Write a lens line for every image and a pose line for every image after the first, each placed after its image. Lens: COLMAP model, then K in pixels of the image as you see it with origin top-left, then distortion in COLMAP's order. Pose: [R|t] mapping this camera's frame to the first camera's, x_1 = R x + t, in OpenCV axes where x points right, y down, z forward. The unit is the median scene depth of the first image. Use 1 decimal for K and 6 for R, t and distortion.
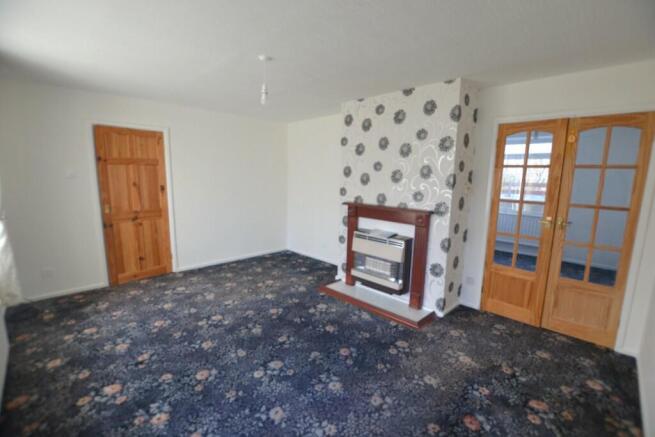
lens RADIAL K [[290.8, 0, 331.9], [0, 290.8, 220.2], [0, 0, 1]] dist [-0.033962, -0.000169]
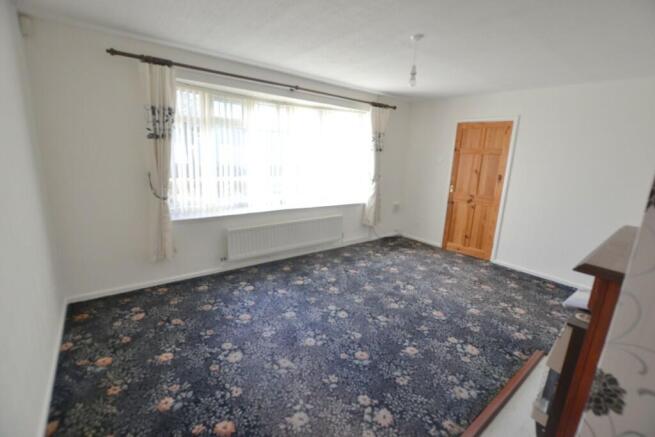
lens RADIAL K [[290.8, 0, 329.7], [0, 290.8, 221.5], [0, 0, 1]] dist [-0.033962, -0.000169]
pose [[-0.117441, 0.200661, -0.972596, 0.620335], [-0.197768, 0.955030, 0.220918, -0.085801], [0.973188, 0.218293, -0.072475, 0.647848]]
